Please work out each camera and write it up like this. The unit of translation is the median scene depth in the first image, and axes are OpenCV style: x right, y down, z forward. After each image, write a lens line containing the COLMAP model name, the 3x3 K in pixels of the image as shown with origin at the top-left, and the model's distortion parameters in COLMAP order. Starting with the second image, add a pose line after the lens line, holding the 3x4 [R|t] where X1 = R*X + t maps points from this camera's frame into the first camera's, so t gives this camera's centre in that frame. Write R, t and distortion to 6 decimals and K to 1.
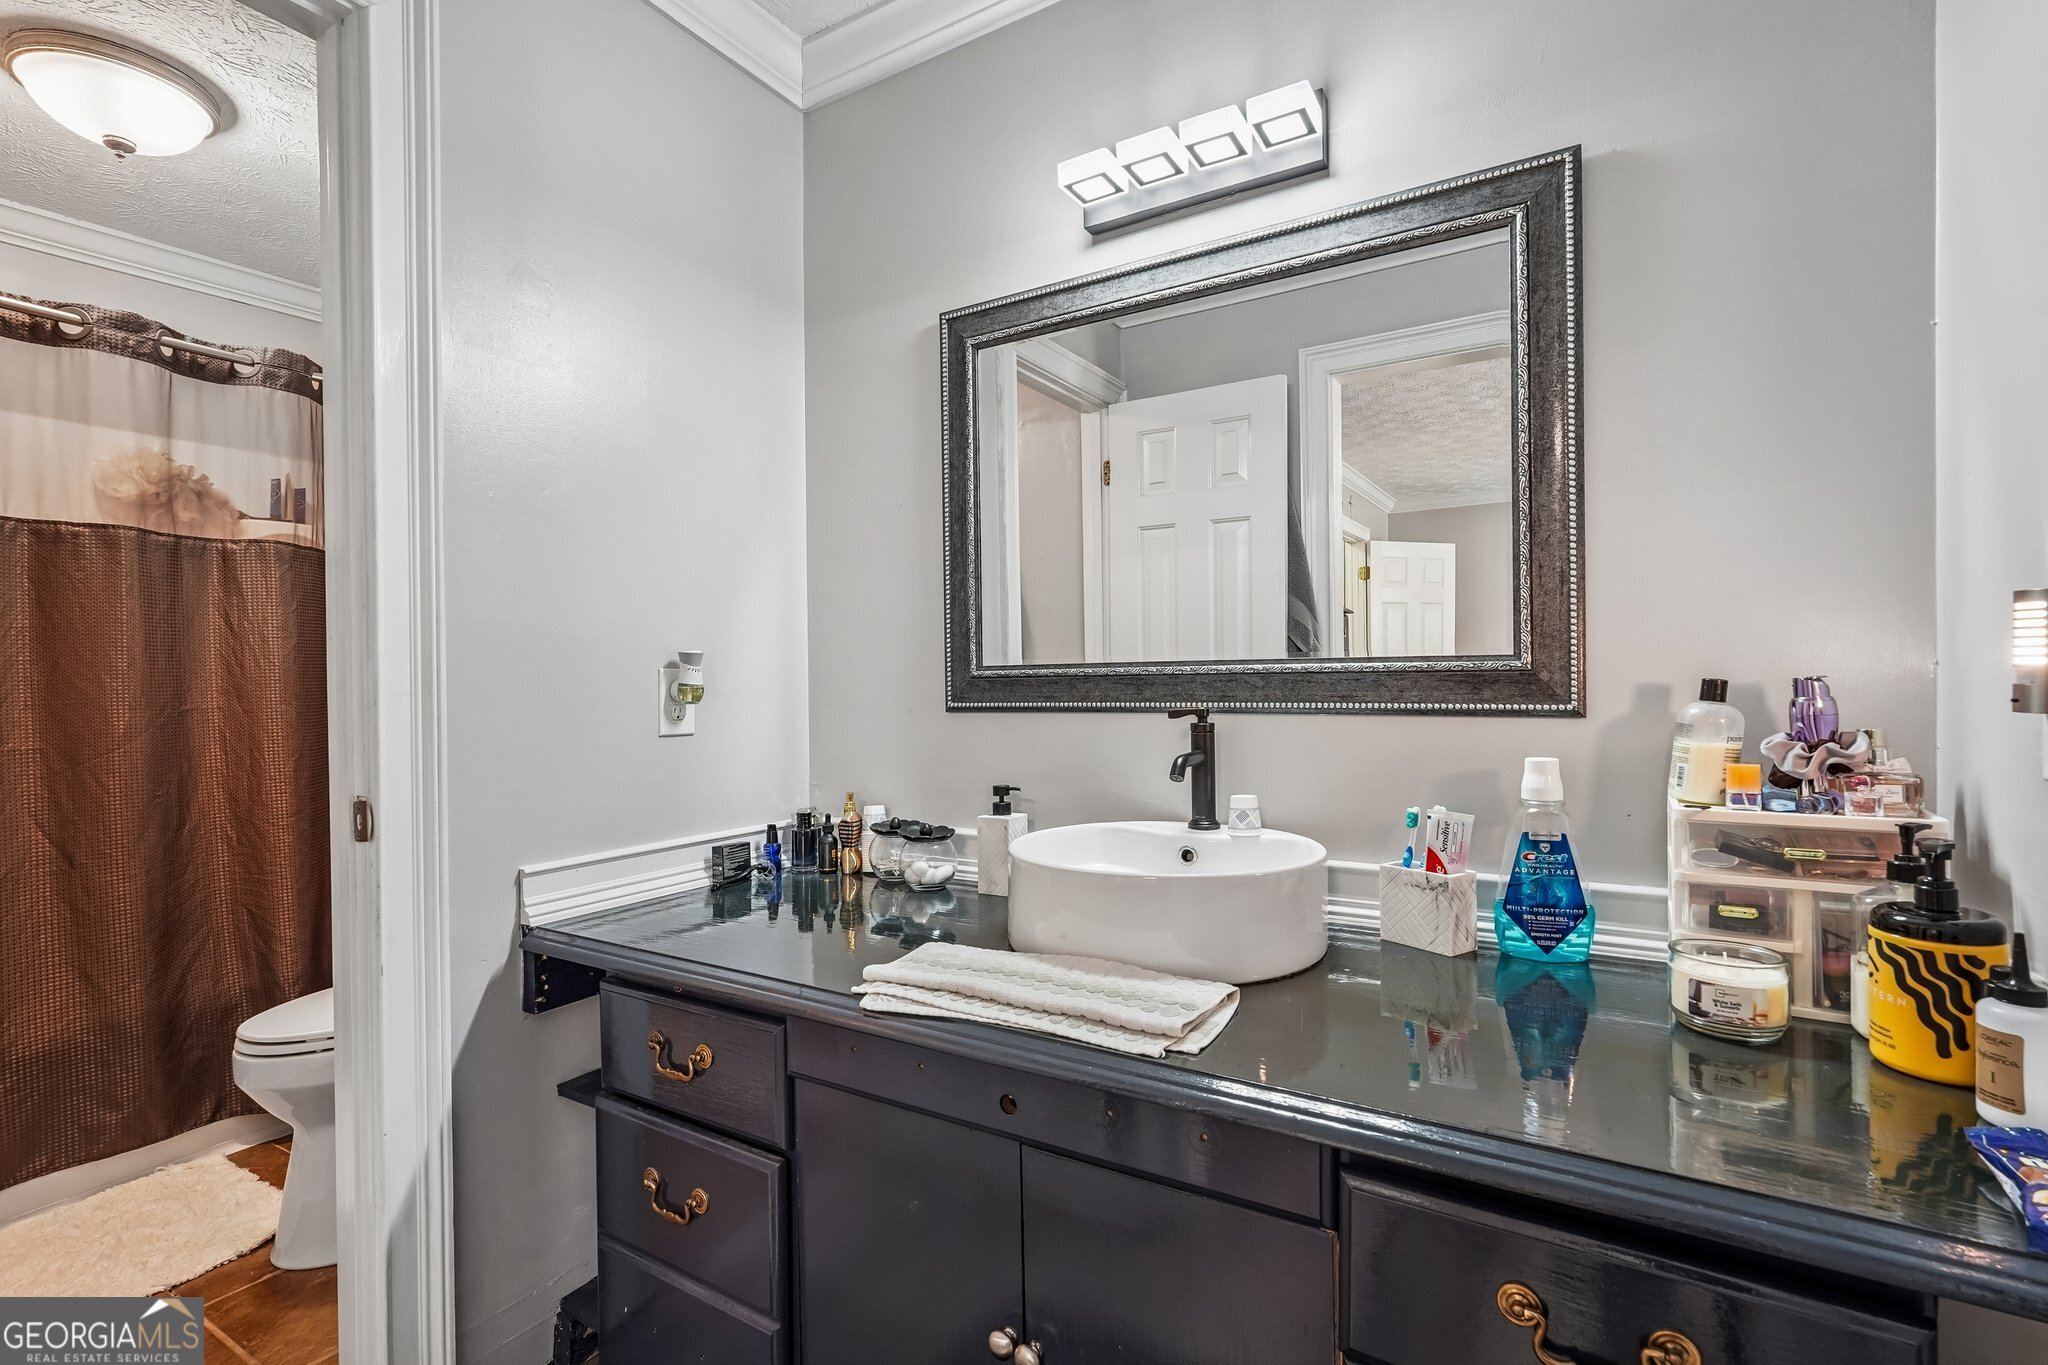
lens RADIAL K [[943.5, 0, 1019.6], [0, 943.5, 684.3], [0, 0, 1]] dist [0.002157, 0.001608]
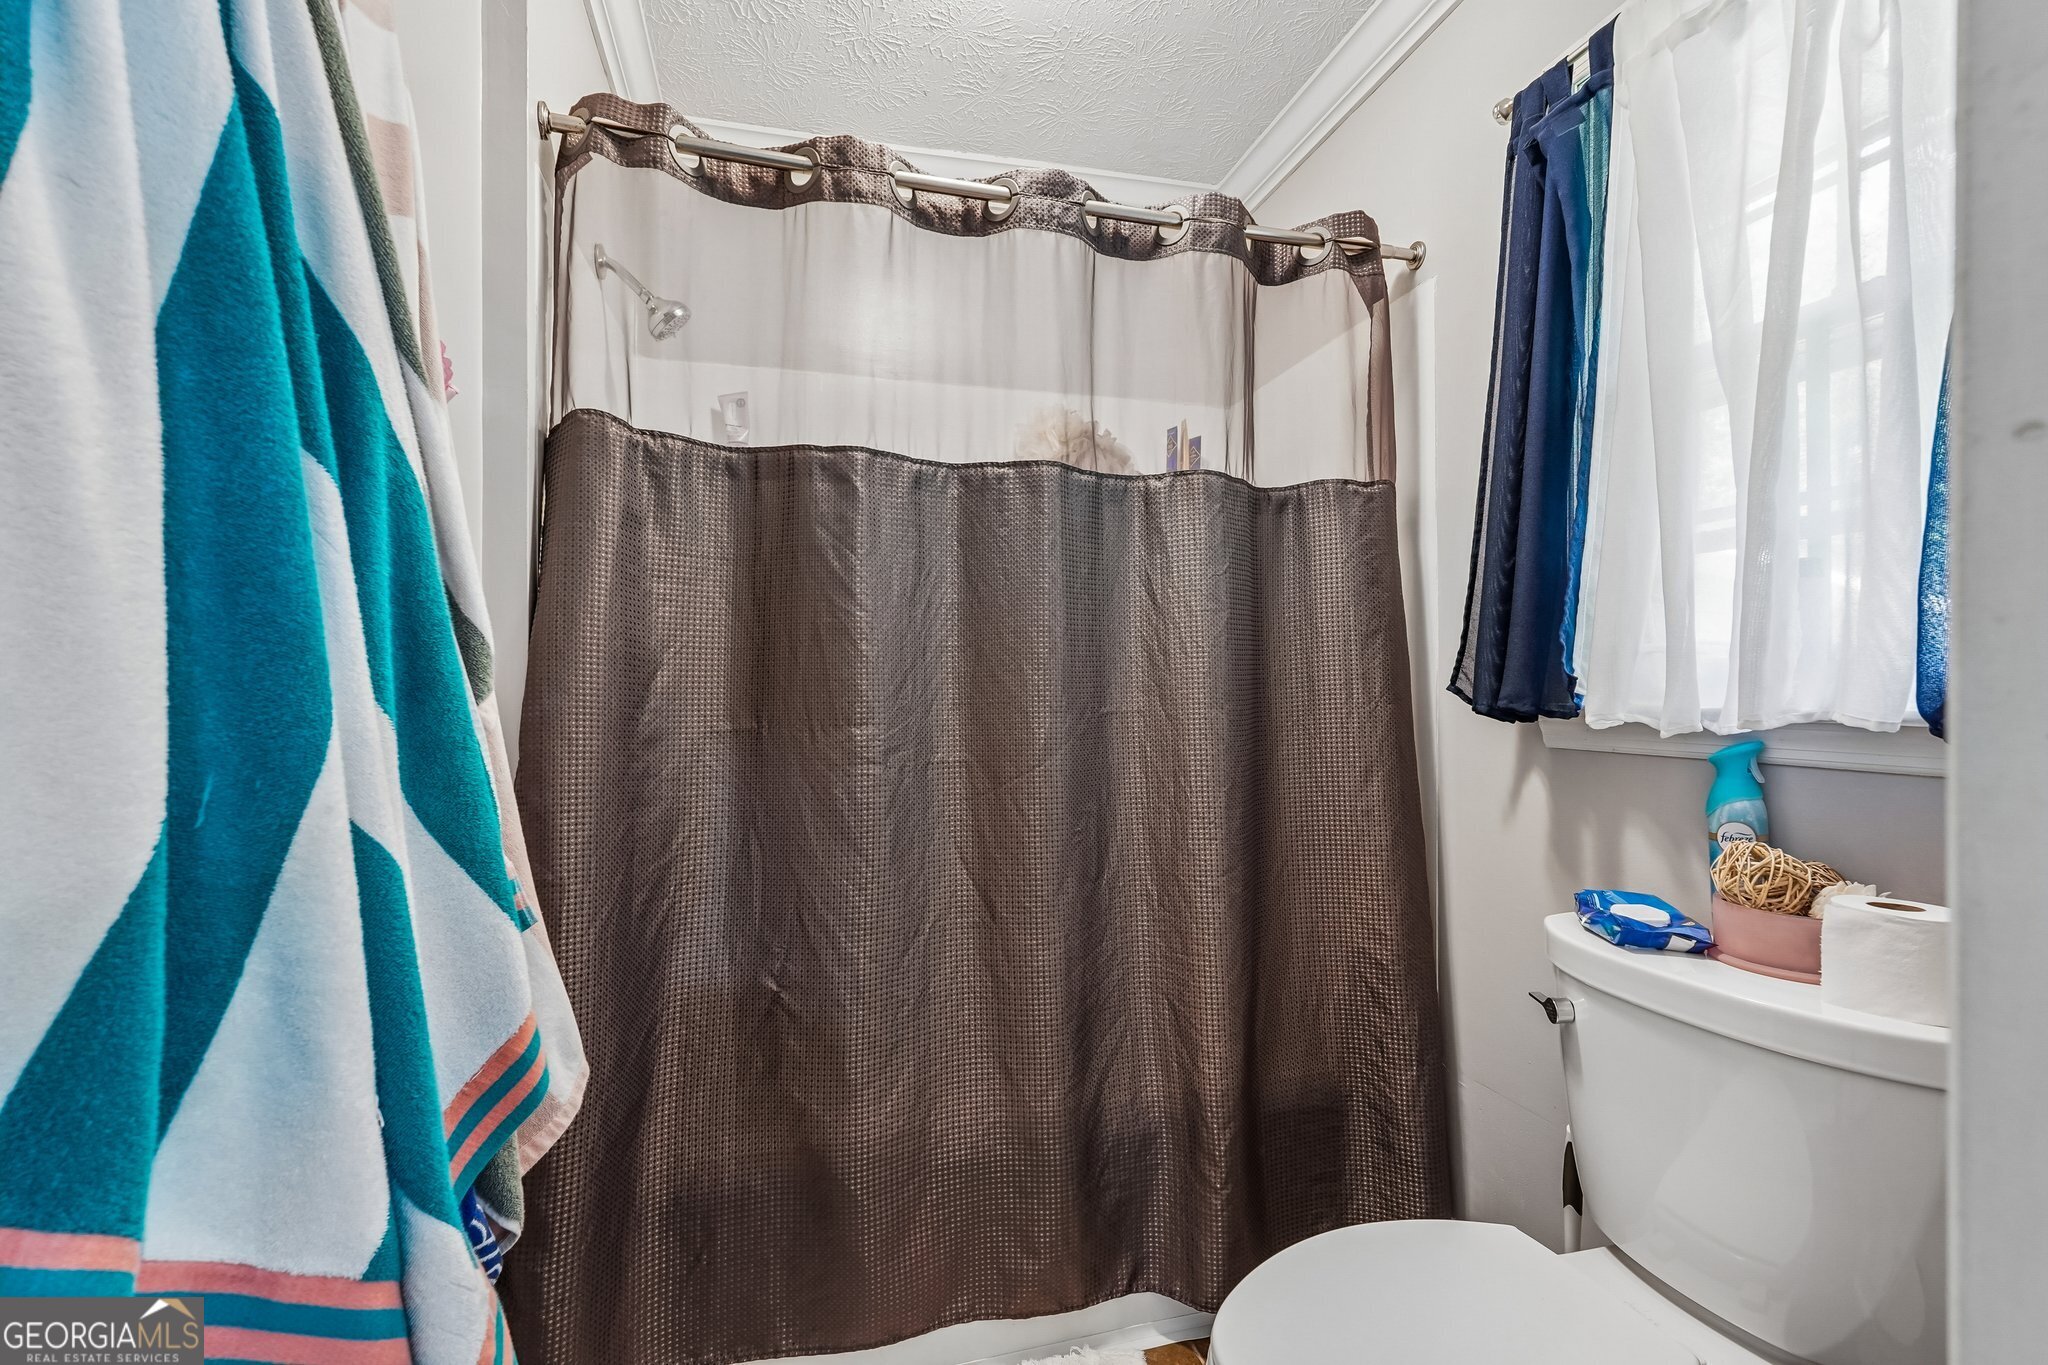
lens RADIAL K [[907.6, 0, 1024.3], [0, 907.6, 678.2], [0, 0, 1]] dist [-0.002886, -0.000068]
pose [[0.726776, 0.010239, -0.686798, -0.461521], [-0.009111, 0.999945, 0.005267, -0.002914], [0.686814, 0.002430, 0.726829, 0.464427]]
